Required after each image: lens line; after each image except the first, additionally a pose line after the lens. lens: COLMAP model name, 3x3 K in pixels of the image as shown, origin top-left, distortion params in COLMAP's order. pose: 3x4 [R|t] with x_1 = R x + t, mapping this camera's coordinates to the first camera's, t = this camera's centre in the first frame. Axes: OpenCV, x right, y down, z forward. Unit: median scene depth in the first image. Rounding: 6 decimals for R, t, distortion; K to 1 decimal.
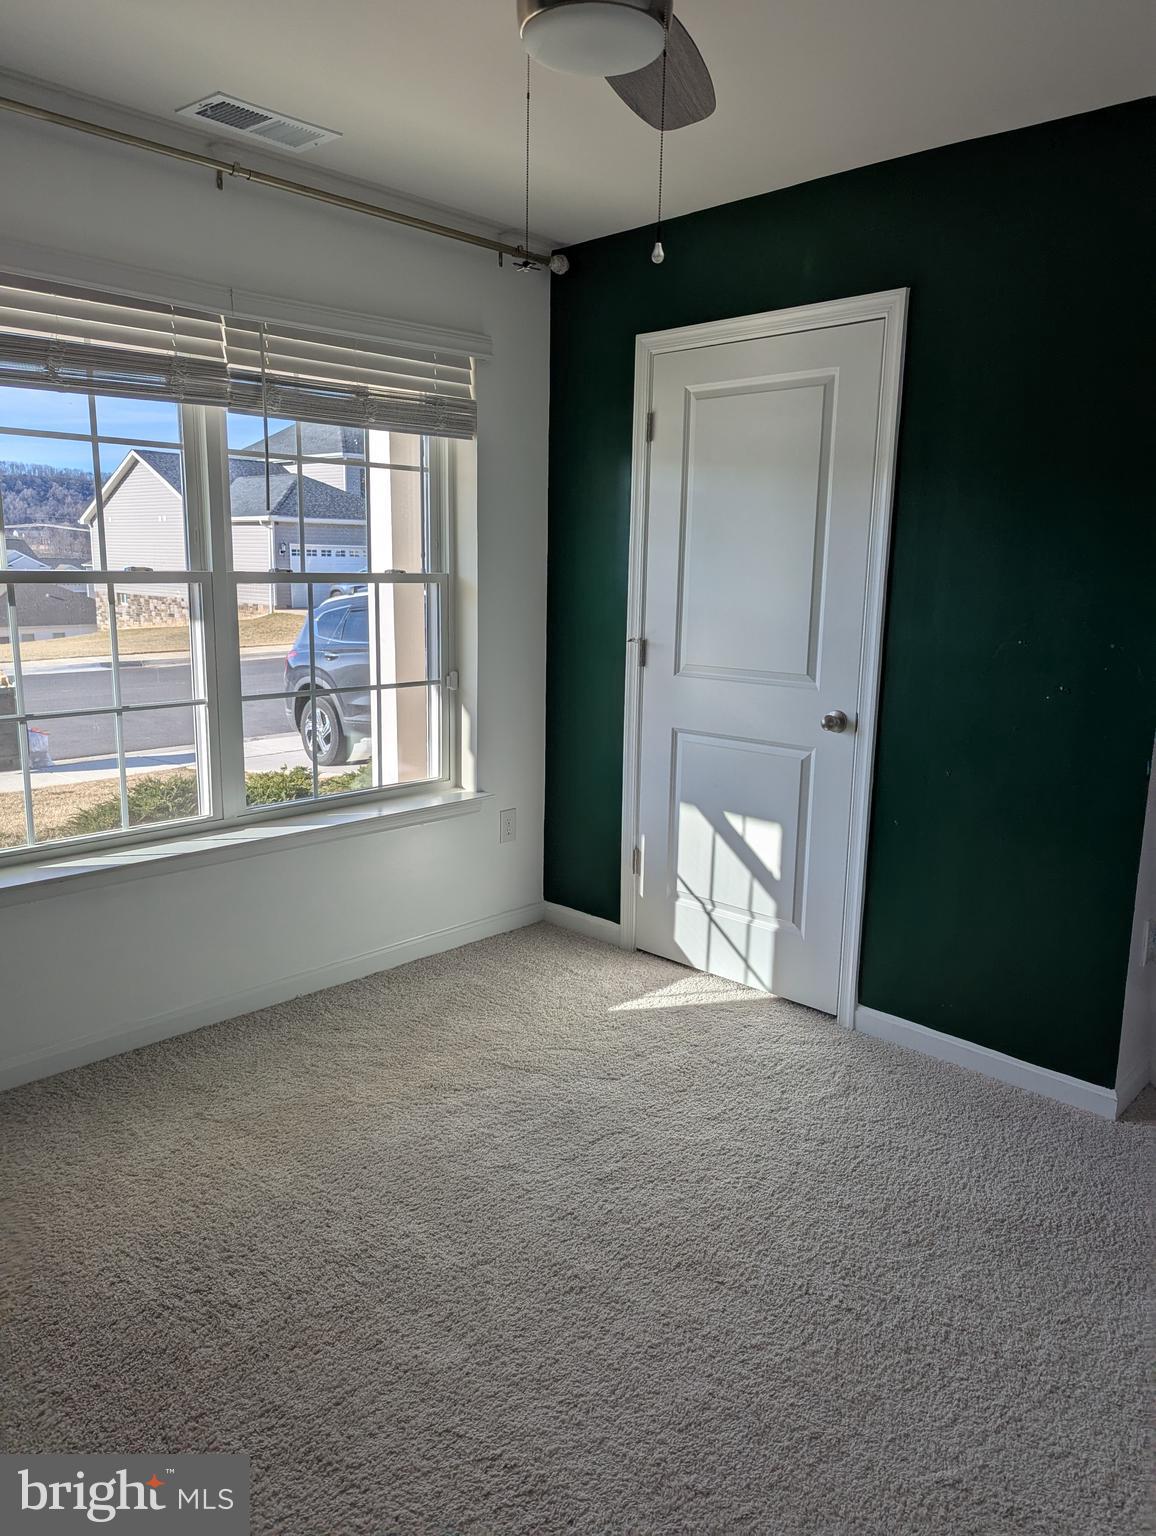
lens RADIAL K [[1084.7, 0, 573.9], [0, 1084.7, 761.2], [0, 0, 1]] dist [0.055072, 0.001692]
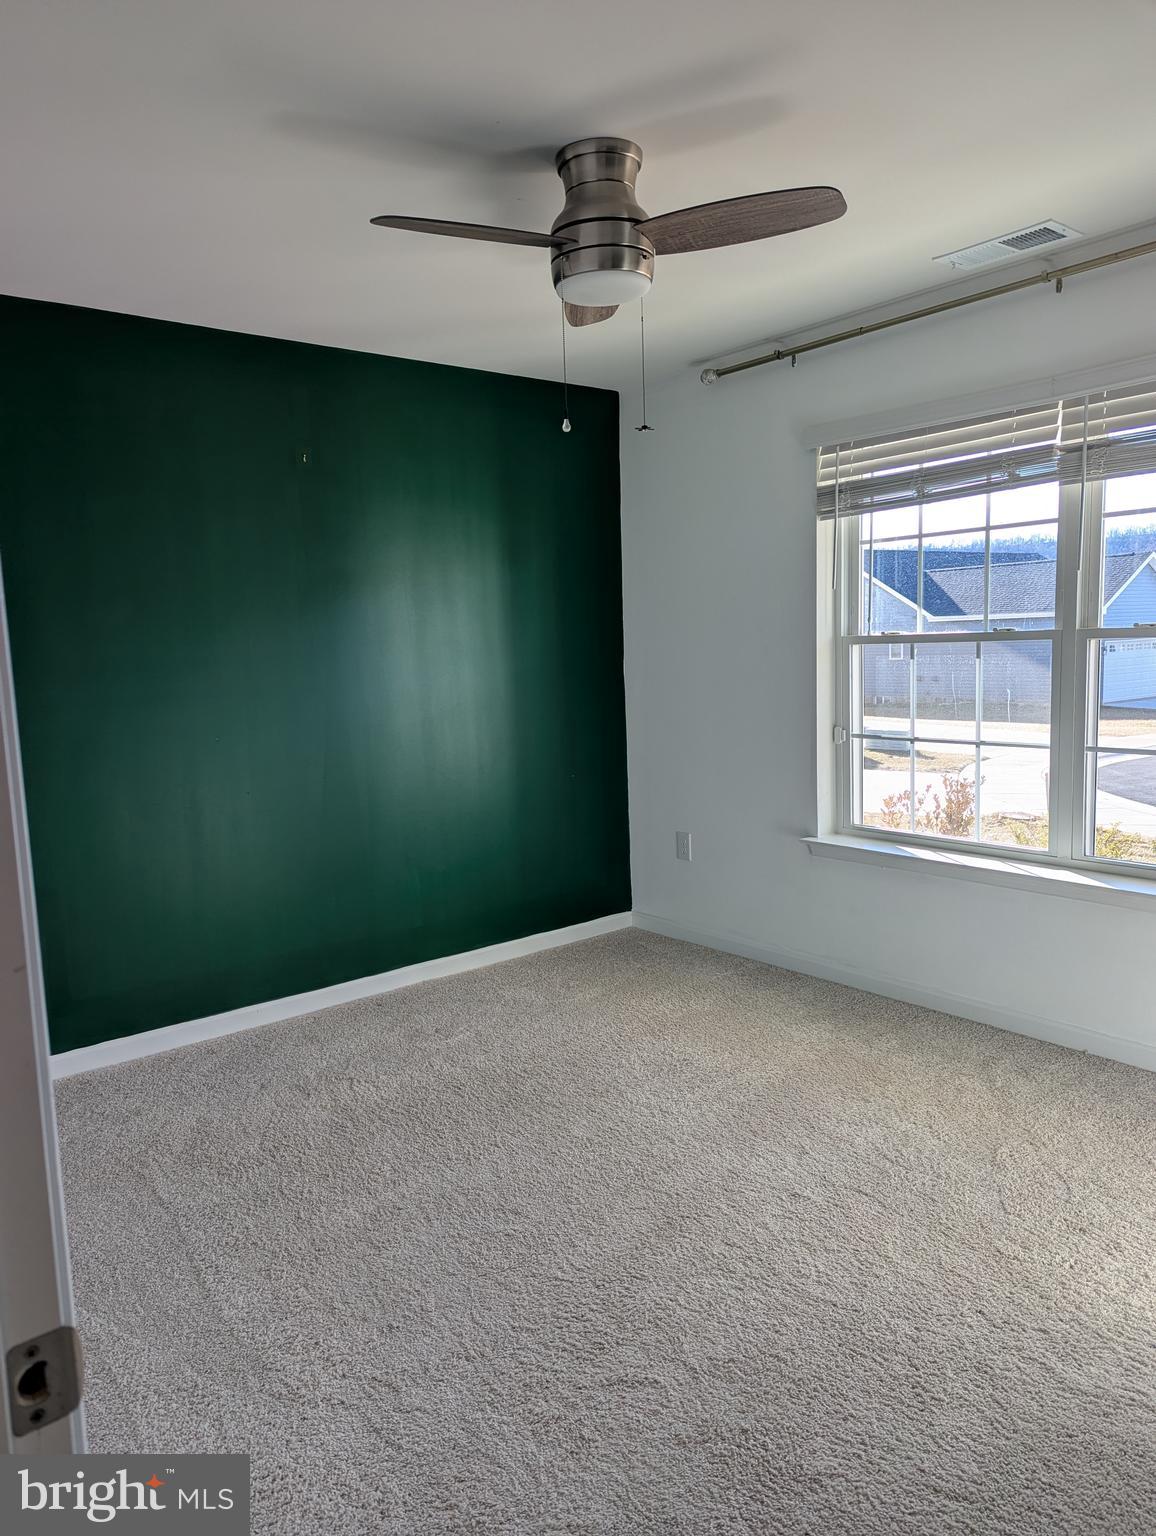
lens RADIAL K [[1072.6, 0, 534.6], [0, 1072.6, 763.9], [0, 0, 1]] dist [0.088248, -0.075914]
pose [[-0.116570, 0.114514, -0.986559, 0.877818], [-0.144179, 0.980857, 0.130888, -0.114773], [0.982662, 0.157499, -0.097828, 0.647506]]
